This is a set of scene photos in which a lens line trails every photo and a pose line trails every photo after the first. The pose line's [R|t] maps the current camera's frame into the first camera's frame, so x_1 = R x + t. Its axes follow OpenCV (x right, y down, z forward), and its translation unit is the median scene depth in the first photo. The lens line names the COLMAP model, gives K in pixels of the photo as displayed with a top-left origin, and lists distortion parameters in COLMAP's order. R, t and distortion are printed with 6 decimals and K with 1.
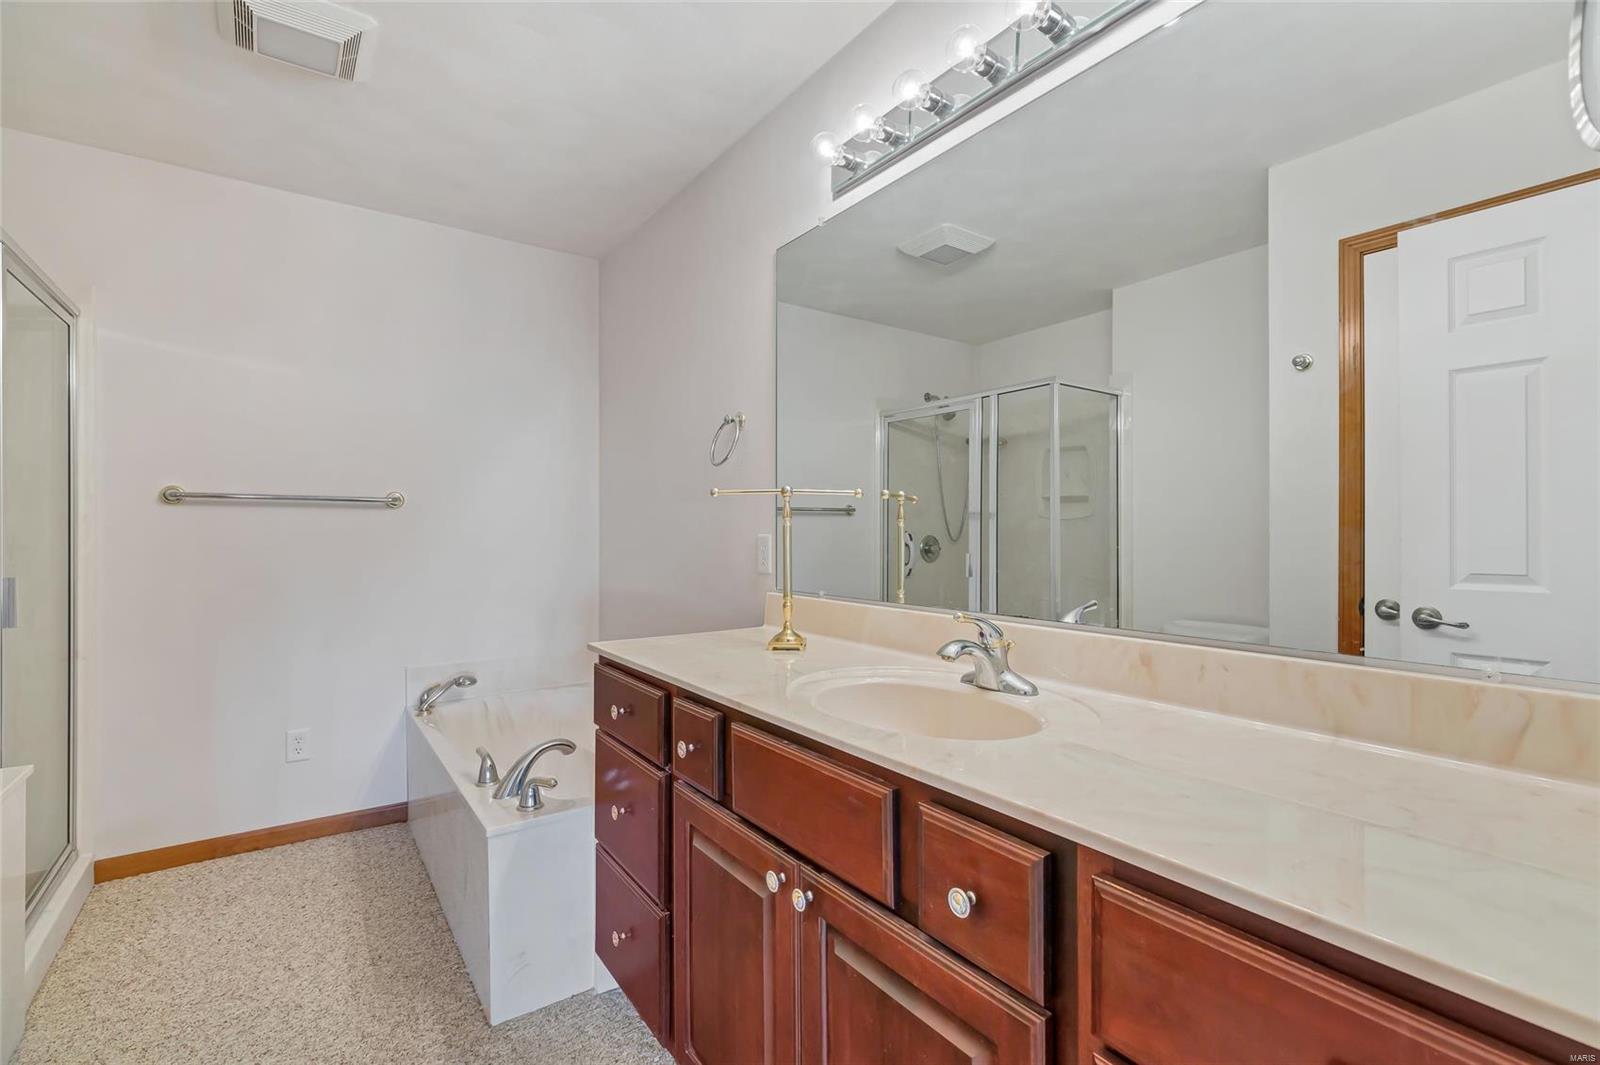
lens RADIAL K [[721.9, 0, 799.8], [0, 721.9, 535.6], [0, 0, 1]] dist [0.004346, 0.000775]
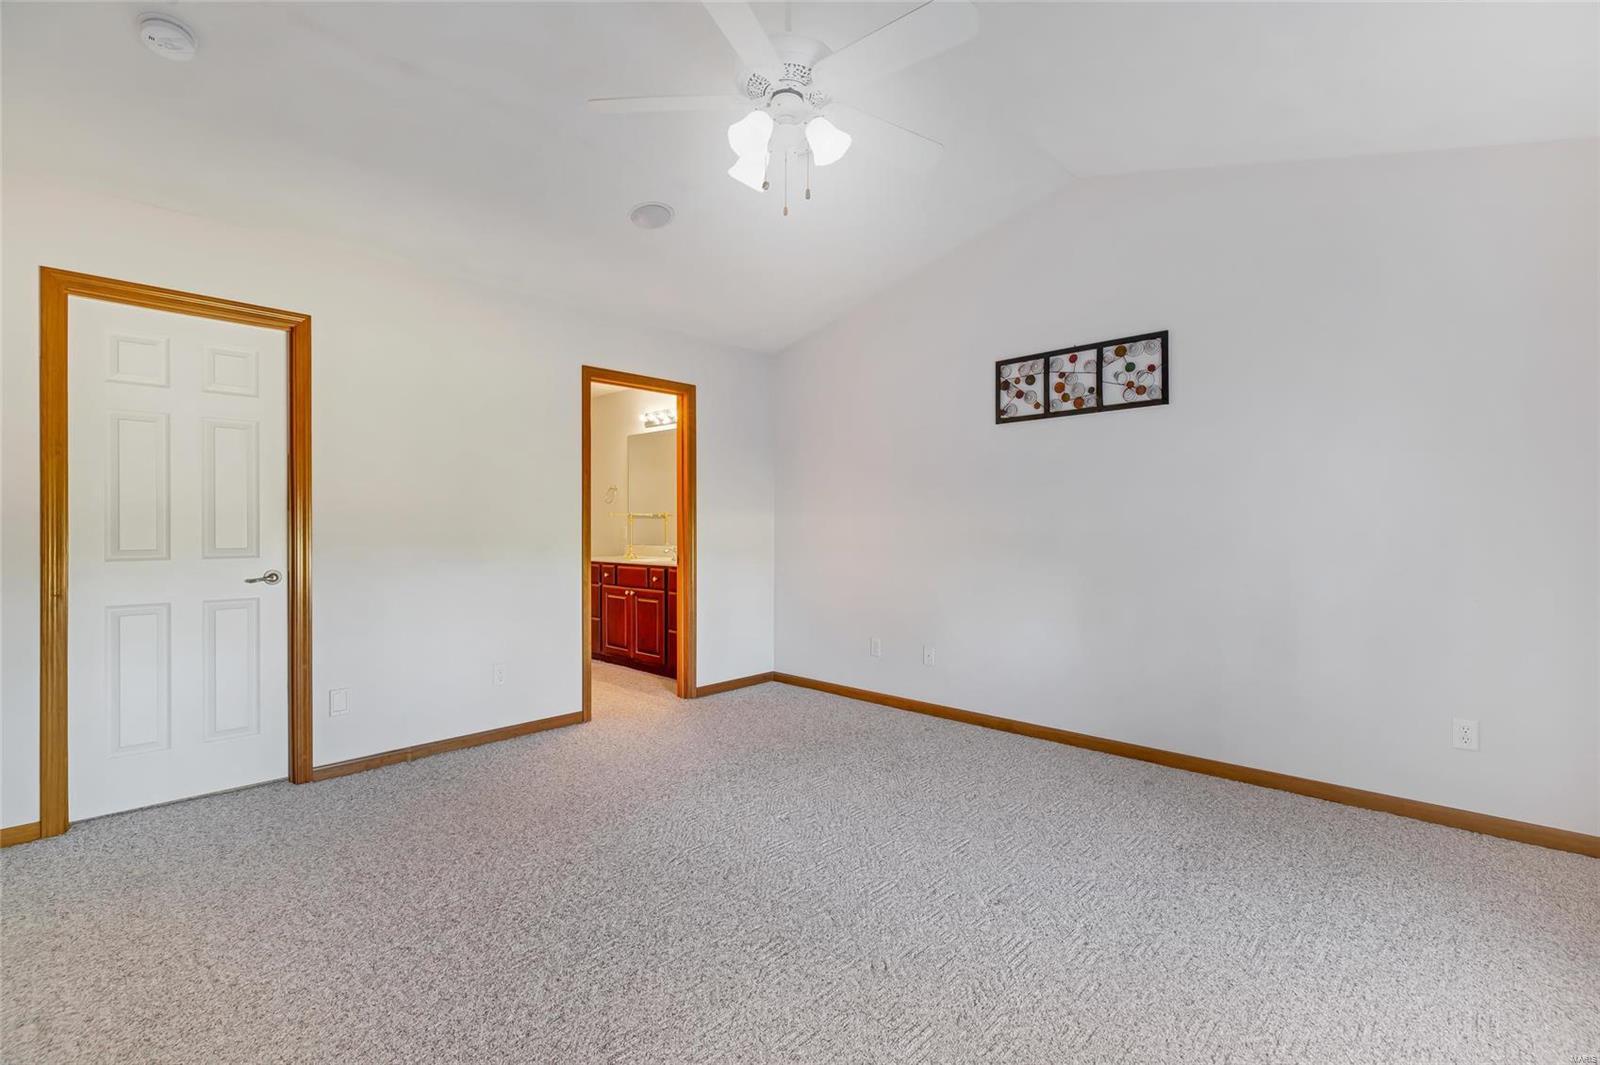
lens RADIAL K [[721.9, 0, 798.6], [0, 721.9, 528.8], [0, 0, 1]] dist [0.004346, 0.000775]
pose [[0.981493, -0.008750, 0.191298, 0.094885], [0.007464, 0.999944, 0.007443, -0.003539], [-0.191352, -0.005877, 0.981504, -2.214083]]
